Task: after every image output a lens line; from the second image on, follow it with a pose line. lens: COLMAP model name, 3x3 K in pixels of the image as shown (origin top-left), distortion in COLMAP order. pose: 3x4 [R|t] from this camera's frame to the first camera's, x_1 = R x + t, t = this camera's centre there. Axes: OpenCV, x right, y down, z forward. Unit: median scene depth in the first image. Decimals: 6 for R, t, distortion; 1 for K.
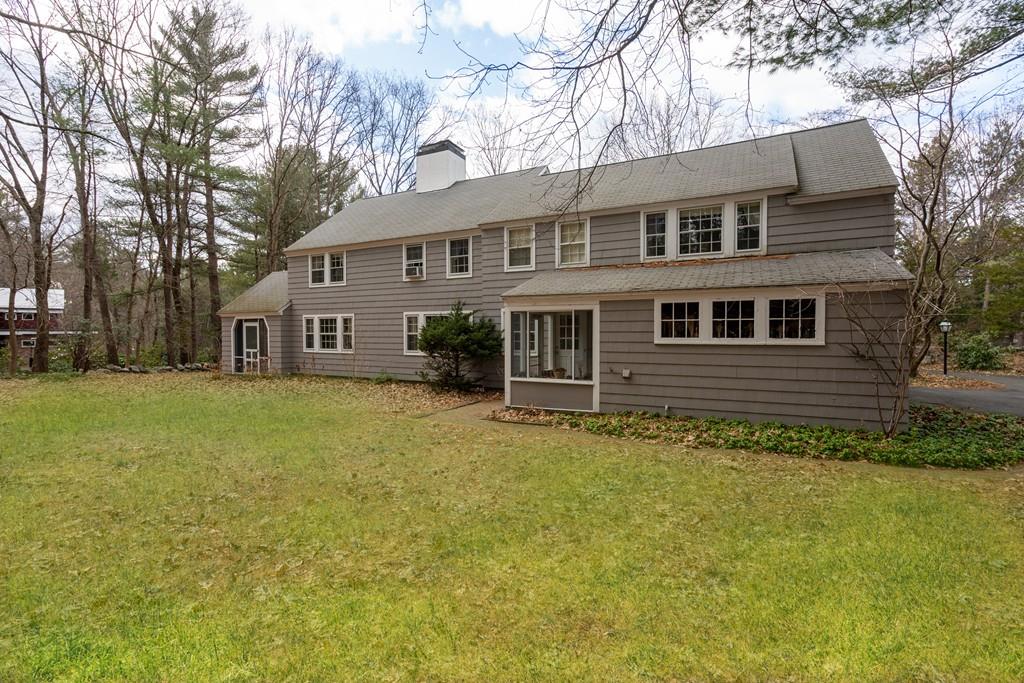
lens RADIAL K [[464.0, 0, 513.1], [0, 464.0, 344.4], [0, 0, 1]] dist [-0.005192, 0.000674]
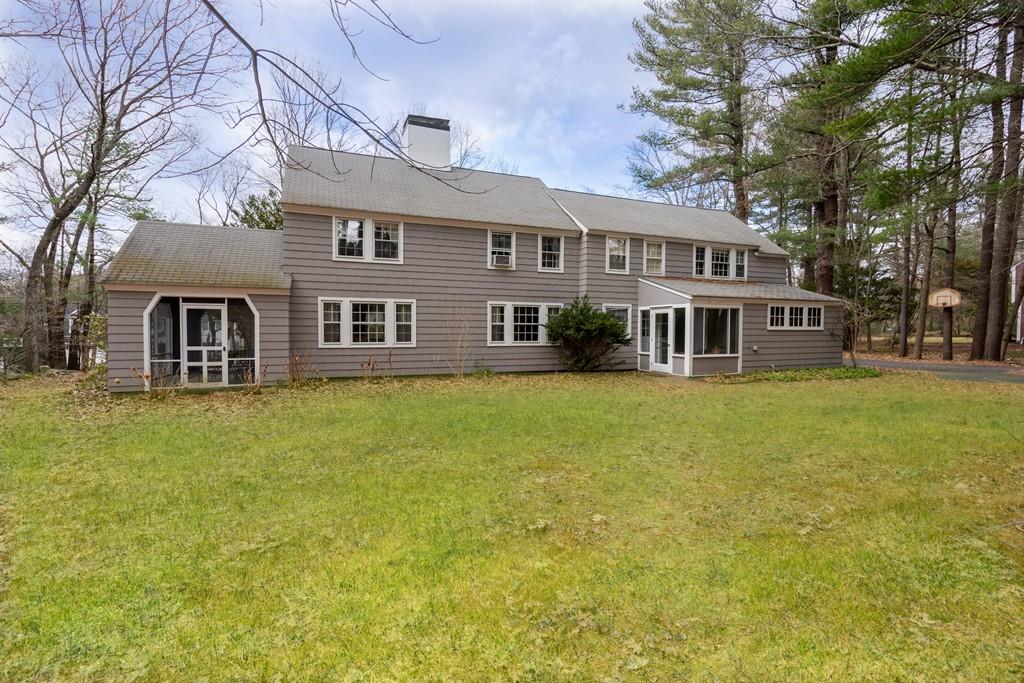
lens RADIAL K [[464.0, 0, 510.0], [0, 464.0, 344.7], [0, 0, 1]] dist [-0.005192, 0.000674]
pose [[0.652999, -0.019120, 0.757117, -0.874014], [0.018150, 0.999789, 0.009594, 0.010812], [-0.757141, 0.007477, 0.653209, 0.324373]]
